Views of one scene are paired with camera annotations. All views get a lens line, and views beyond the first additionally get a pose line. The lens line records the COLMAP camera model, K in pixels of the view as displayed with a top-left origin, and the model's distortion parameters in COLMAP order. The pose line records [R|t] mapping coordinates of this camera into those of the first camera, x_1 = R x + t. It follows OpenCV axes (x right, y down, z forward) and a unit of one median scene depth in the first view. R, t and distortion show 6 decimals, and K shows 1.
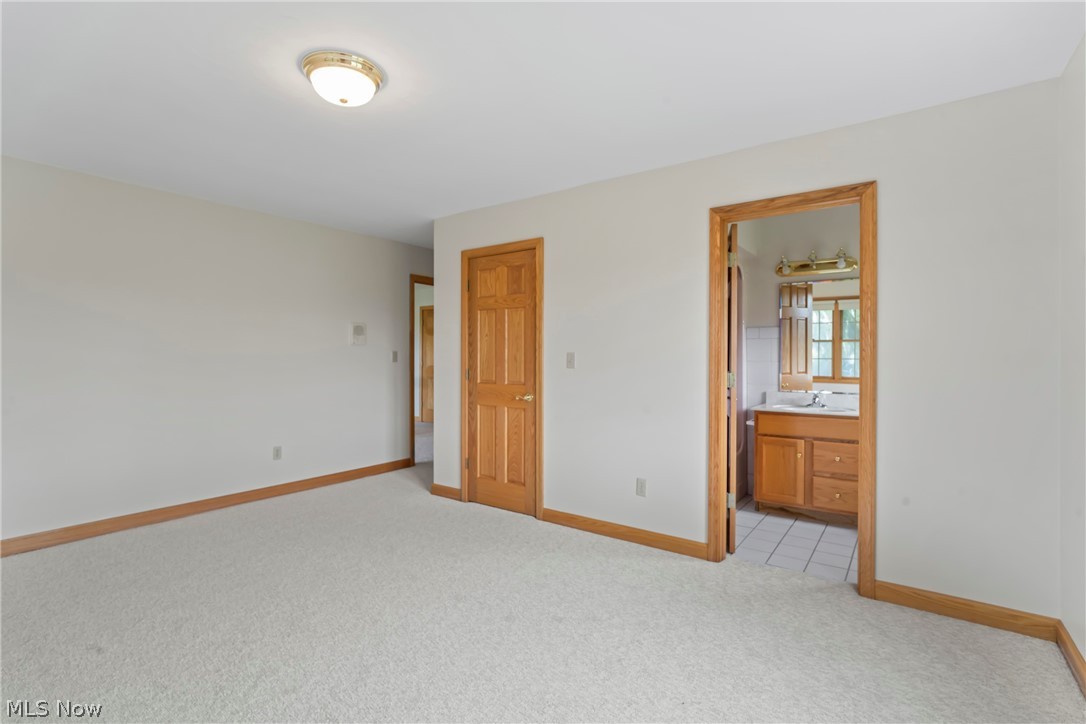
lens RADIAL K [[520.3, 0, 542.5], [0, 520.3, 360.9], [0, 0, 1]] dist [-0.006486, 0.000966]
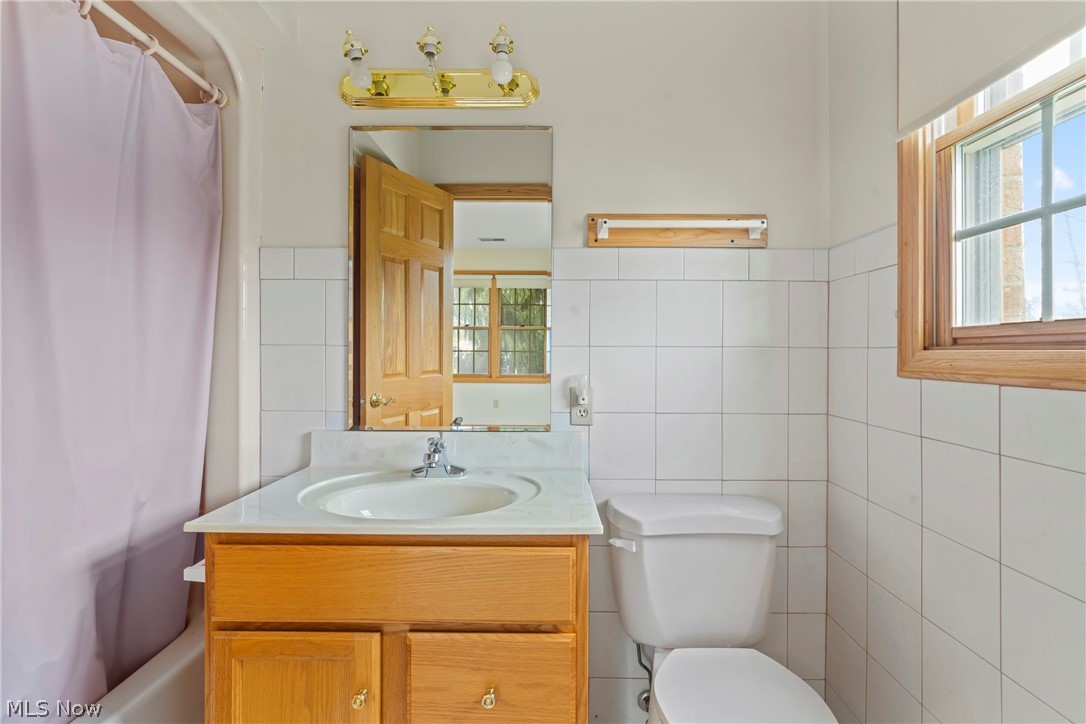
lens RADIAL K [[520.3, 0, 543.3], [0, 520.3, 357.8], [0, 0, 1]] dist [-0.006486, 0.000966]
pose [[0.821462, -0.001525, 0.570261, 0.399659], [0.001482, 0.999999, 0.000539, 0.011112], [-0.570261, 0.000402, 0.821464, 0.696216]]
